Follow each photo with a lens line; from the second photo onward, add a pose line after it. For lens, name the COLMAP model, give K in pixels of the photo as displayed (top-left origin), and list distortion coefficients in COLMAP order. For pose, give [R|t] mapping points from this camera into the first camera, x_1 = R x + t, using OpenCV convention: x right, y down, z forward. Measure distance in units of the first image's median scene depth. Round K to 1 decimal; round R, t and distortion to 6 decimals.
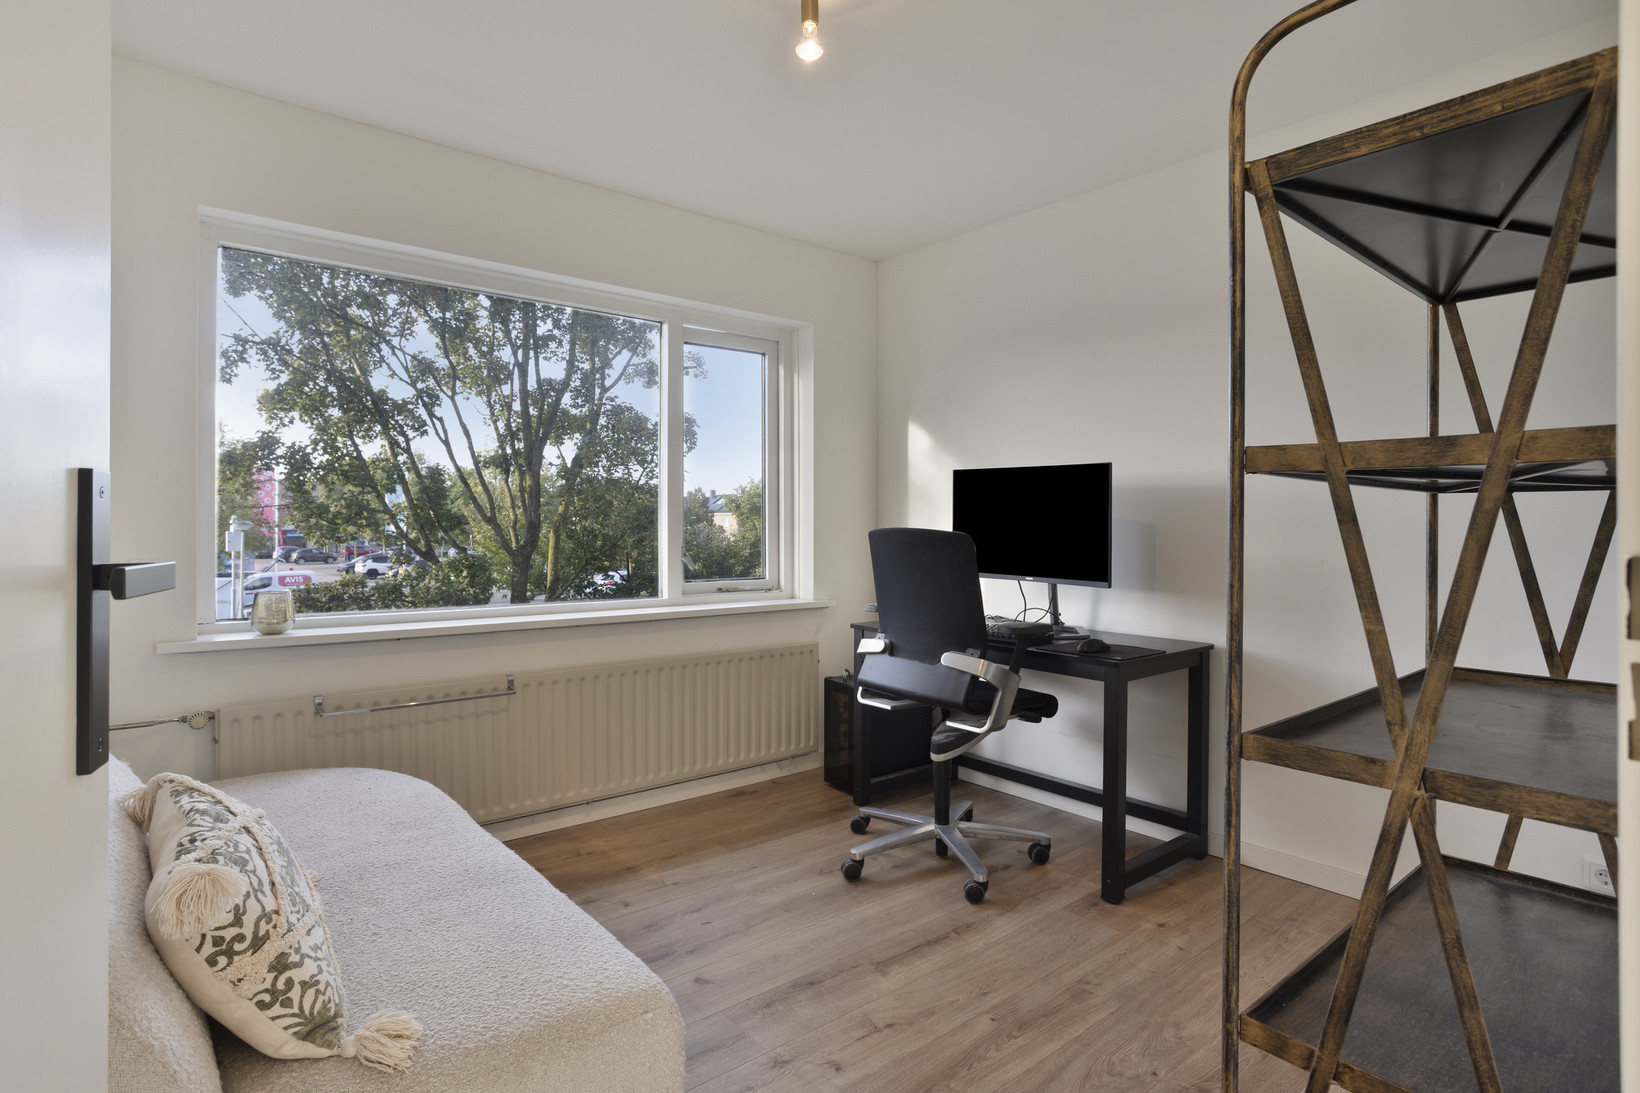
lens RADIAL K [[850.3, 0, 822.8], [0, 850.3, 541.4], [0, 0, 1]] dist [-0.046050, 0.035909]
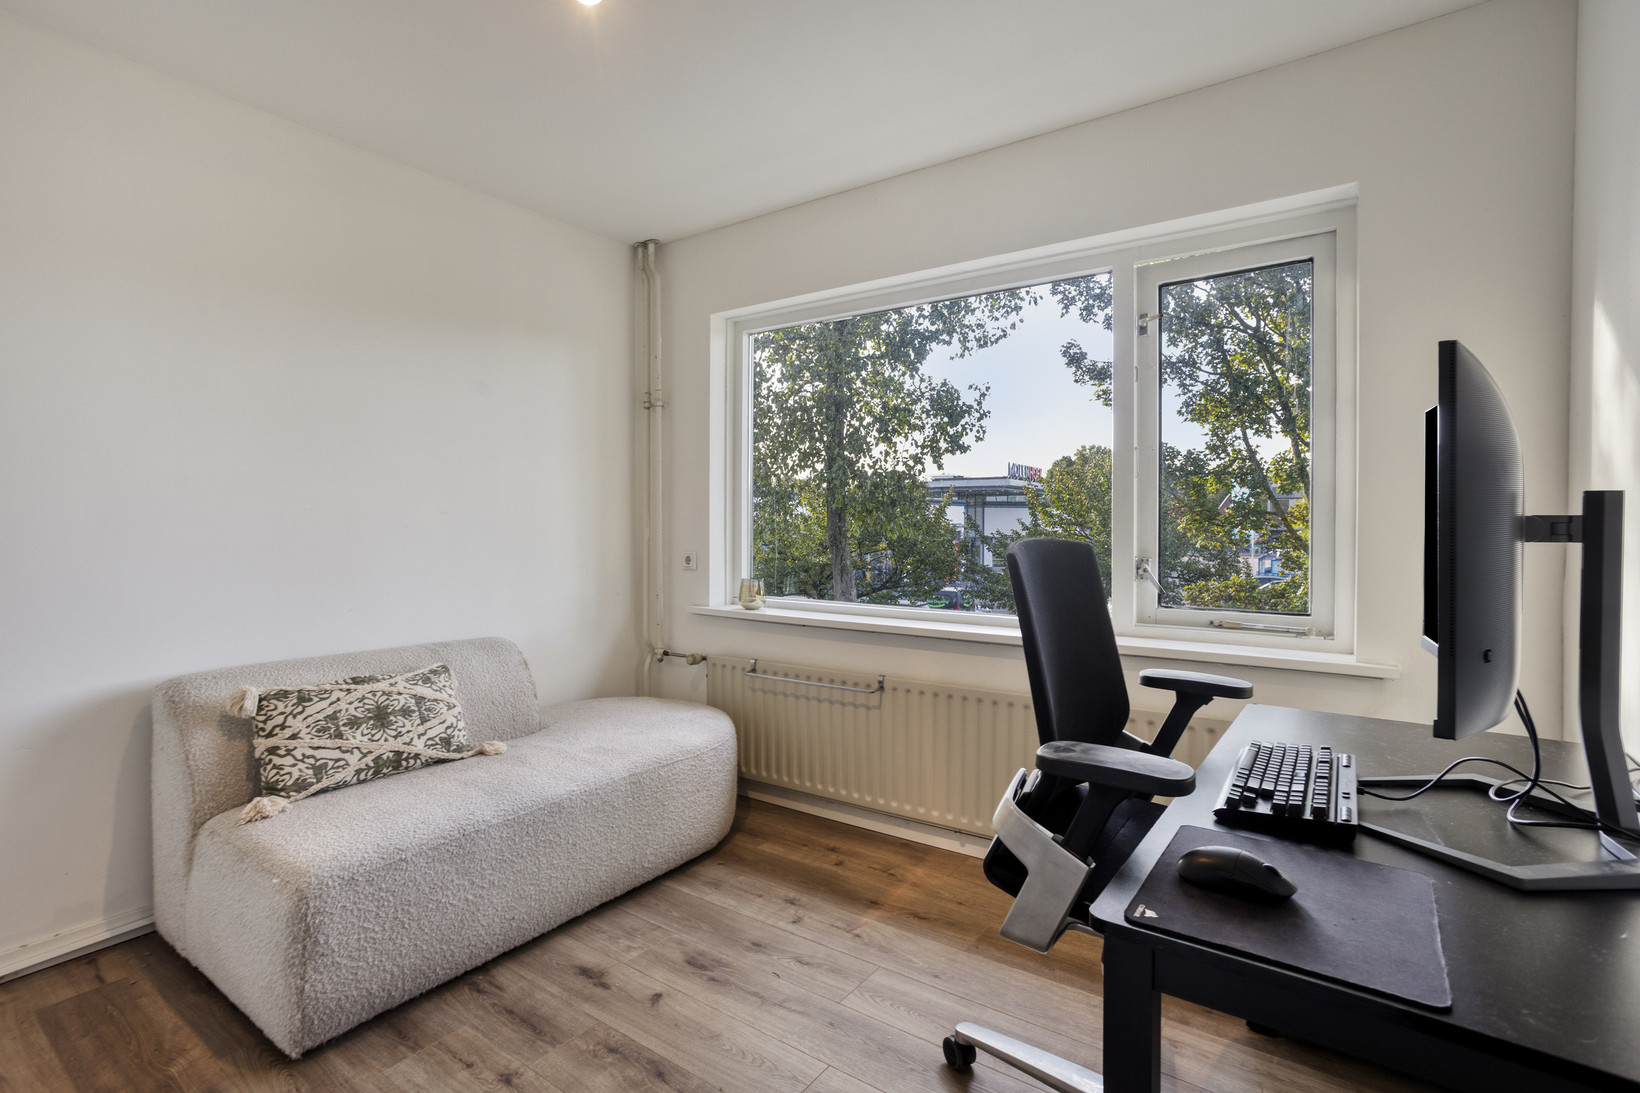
lens RADIAL K [[804.2, 0, 819.6], [0, 804.2, 526.5], [0, 0, 1]] dist [-0.064253, 0.037199]
pose [[0.241270, 0.002870, -0.970454, 0.573551], [-0.017852, 0.999840, -0.001481, -0.022317], [0.970294, 0.017682, 0.241283, 0.688192]]
